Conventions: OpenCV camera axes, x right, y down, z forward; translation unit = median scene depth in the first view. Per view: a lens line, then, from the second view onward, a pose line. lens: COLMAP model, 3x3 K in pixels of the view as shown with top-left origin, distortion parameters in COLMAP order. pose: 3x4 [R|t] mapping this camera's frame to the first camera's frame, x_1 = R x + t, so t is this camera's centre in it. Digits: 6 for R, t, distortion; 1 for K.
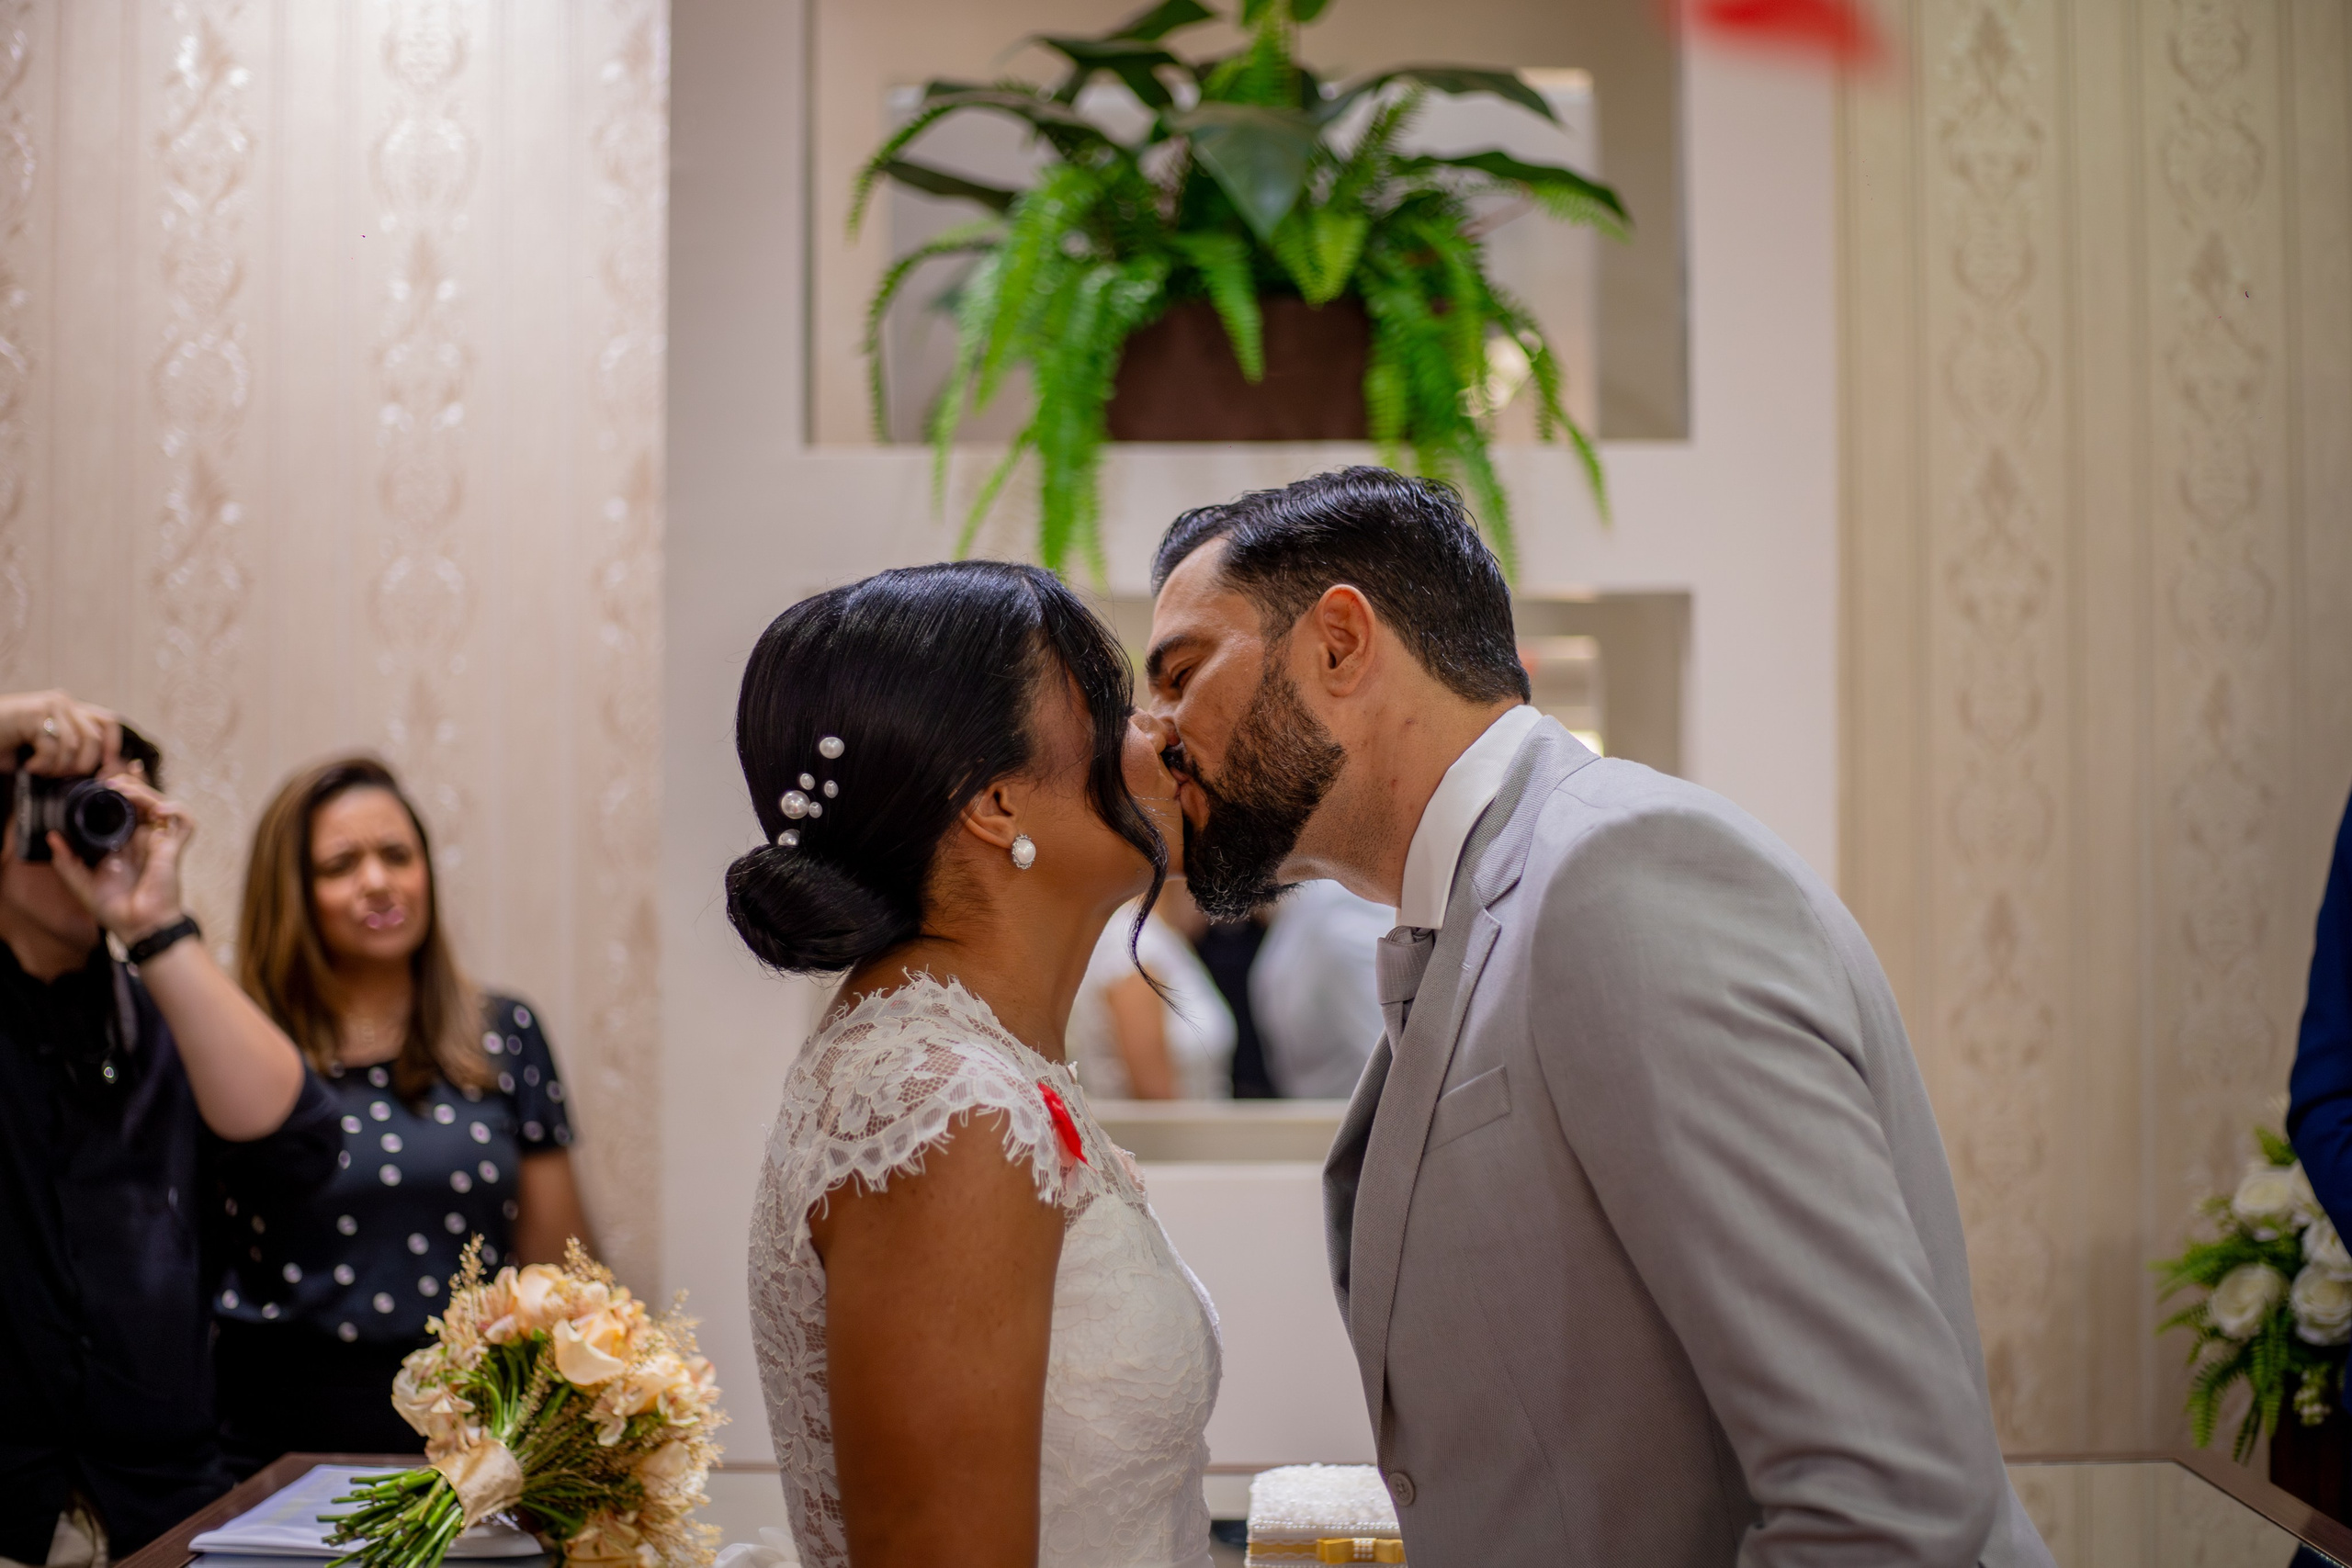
lens RADIAL K [[3585.8, 0, 1176.0], [0, 3585.8, 784.0], [0, 0, 1]] dist [-0.089664, -0.137787]
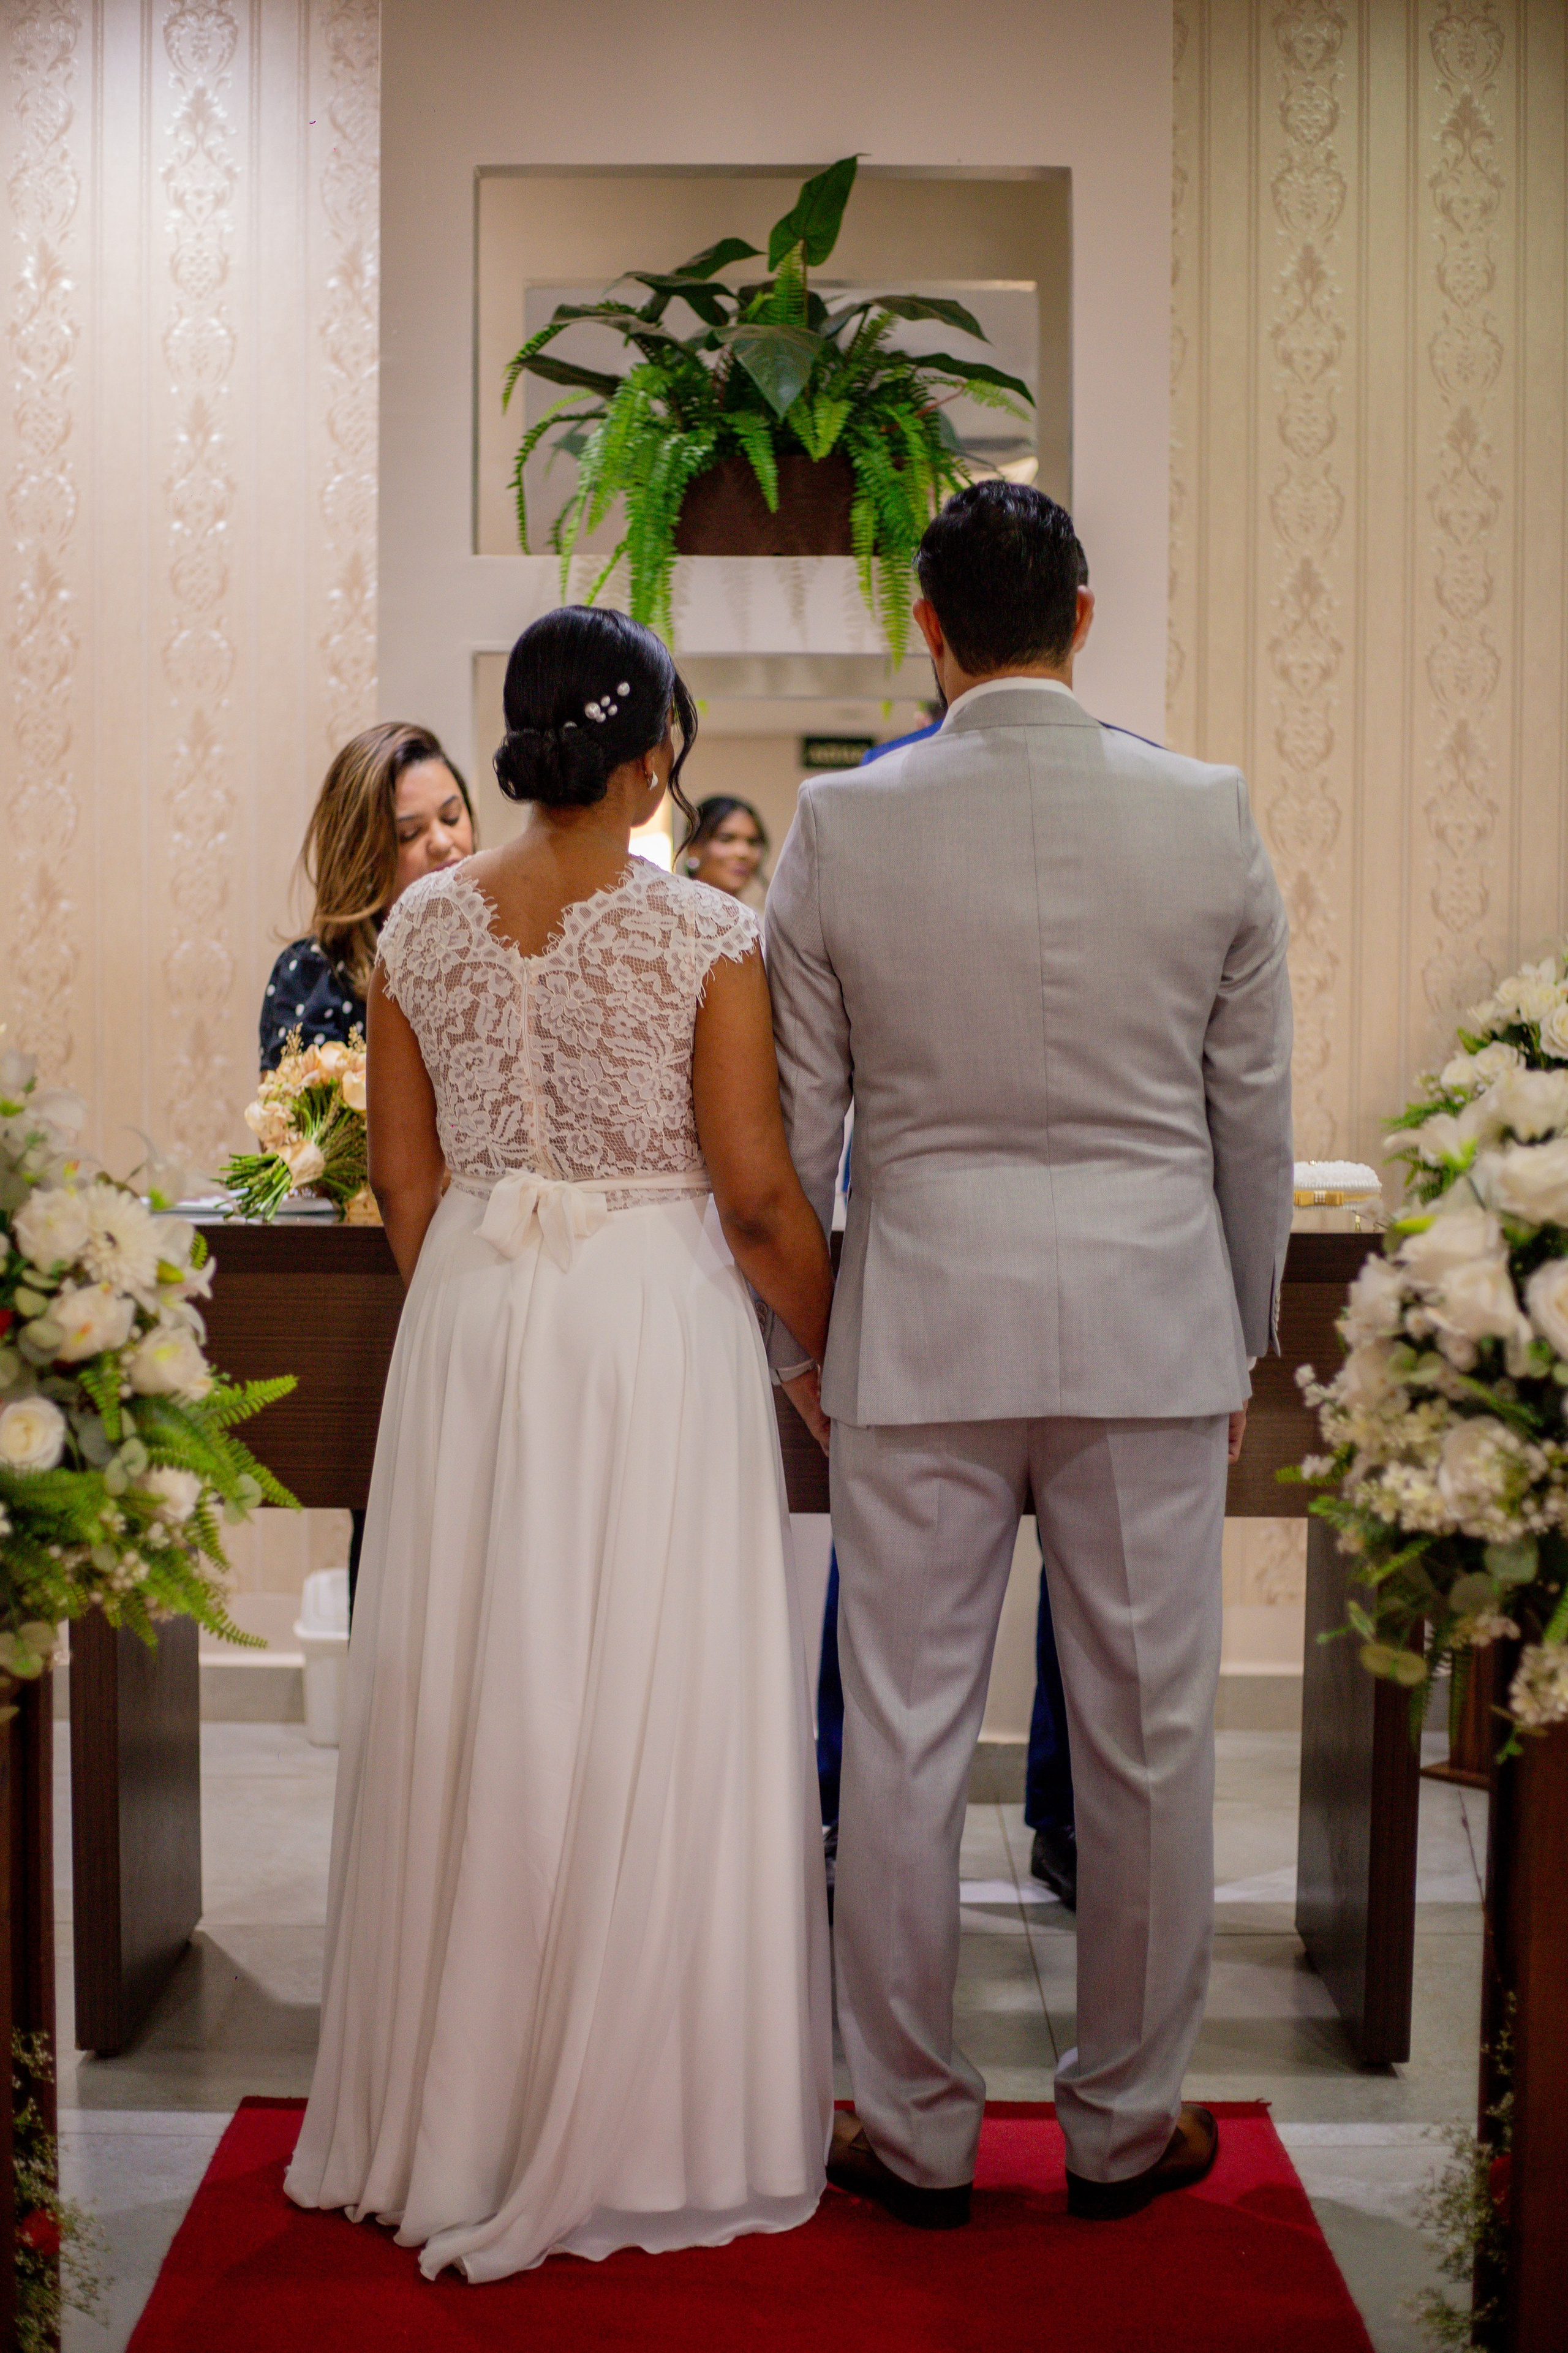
lens RADIAL K [[3523.7, 0, 784.0], [0, 3523.7, 1176.5], [0, 0, 1]] dist [-0.096294, -0.093846]
pose [[0.999964, 0.008351, 0.001762, 0.025268], [-0.008475, 0.995977, 0.089212, 0.032799], [-0.001010, -0.089224, 0.996011, -0.483425]]
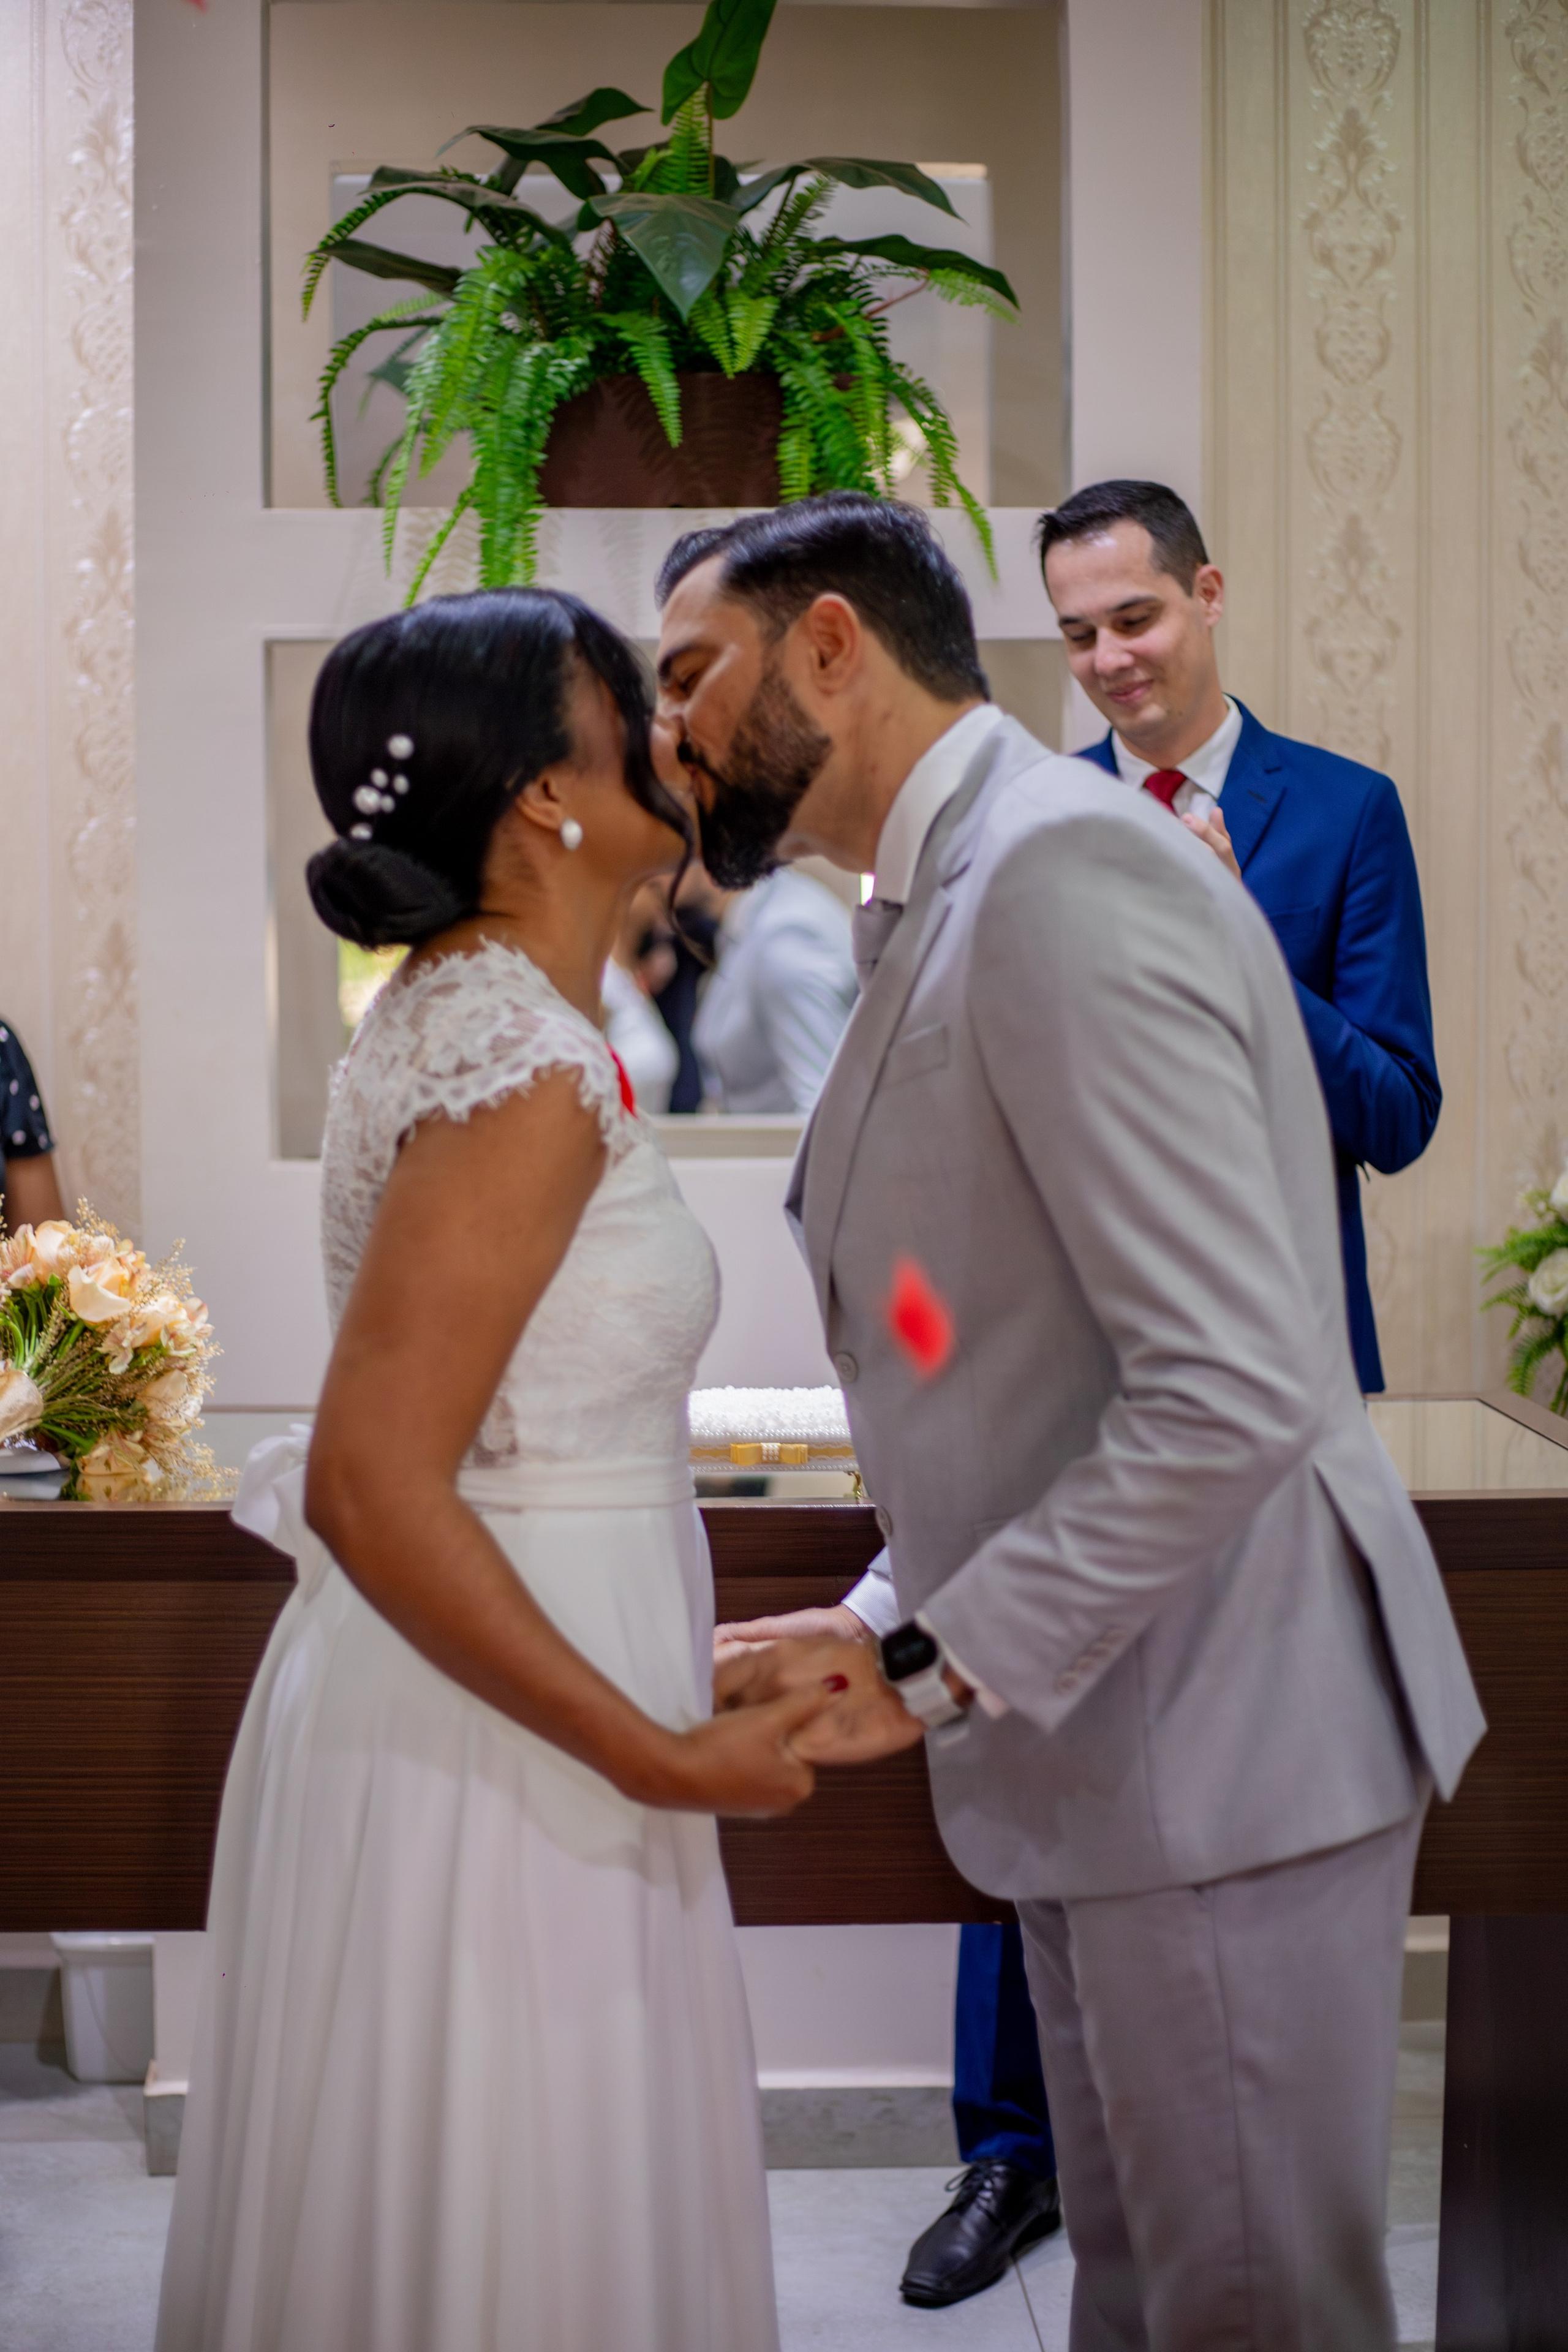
lens RADIAL K [[3522.5, 0, 784.0], [0, 3522.5, 1176.0], [0, 0, 1]] dist [-0.096294, -0.093846]
pose [[0.998597, -0.003476, 0.052845, -0.002454], [-0.001304, 0.995927, 0.090159, 0.013154], [-0.052944, -0.090101, 0.994524, -0.093004]]
